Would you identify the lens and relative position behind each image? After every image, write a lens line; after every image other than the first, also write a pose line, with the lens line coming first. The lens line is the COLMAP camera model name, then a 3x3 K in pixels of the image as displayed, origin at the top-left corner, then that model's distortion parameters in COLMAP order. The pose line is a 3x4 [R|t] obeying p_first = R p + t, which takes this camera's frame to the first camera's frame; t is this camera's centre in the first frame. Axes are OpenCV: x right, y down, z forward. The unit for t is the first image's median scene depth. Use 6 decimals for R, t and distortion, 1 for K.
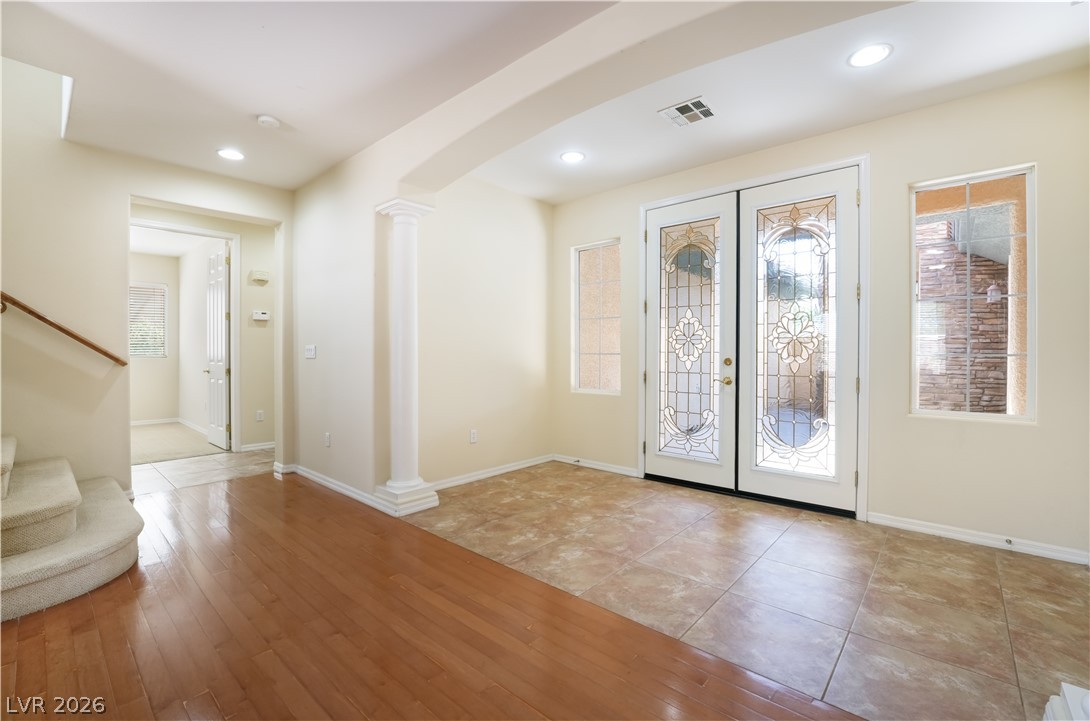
lens RADIAL K [[458.1, 0, 545.4], [0, 458.1, 356.3], [0, 0, 1]] dist [-0.000114, -0.000010]
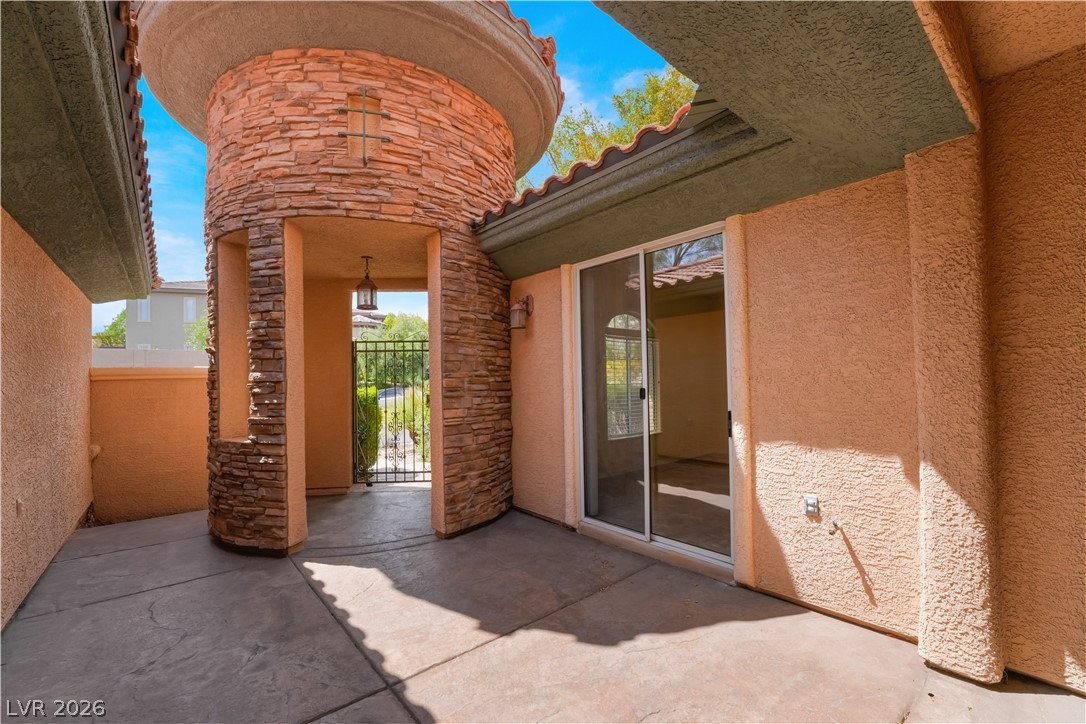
lens RADIAL K [[457.3, 0, 546.7], [0, 457.3, 369.1], [0, 0, 1]] dist [-0.029921, 0.000819]
pose [[0.139988, 0.012664, 0.990072, 0.242029], [0.033024, 0.999302, -0.017451, -0.033746], [-0.989602, 0.035139, 0.139472, 0.801753]]
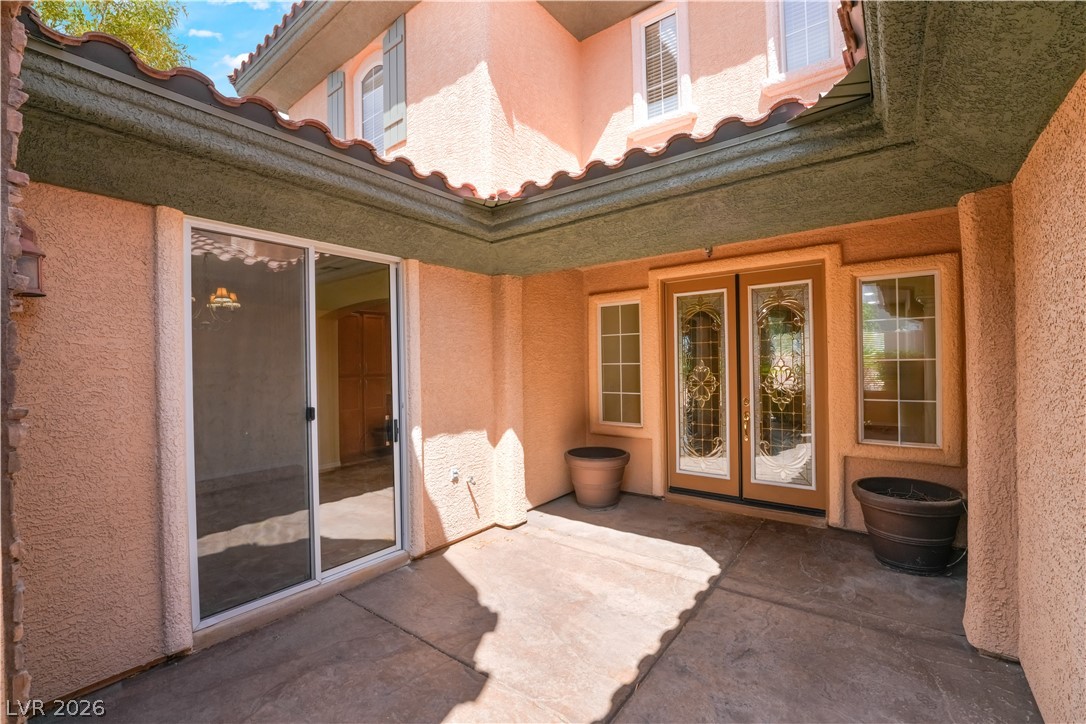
lens RADIAL K [[457.3, 0, 545.9], [0, 457.3, 362.5], [0, 0, 1]] dist [-0.029921, 0.000819]
pose [[-0.996944, 0.014939, -0.076677, 0.819298], [0.014878, 0.999888, 0.001363, -0.075928], [0.076689, 0.000218, -0.997055, 1.530058]]
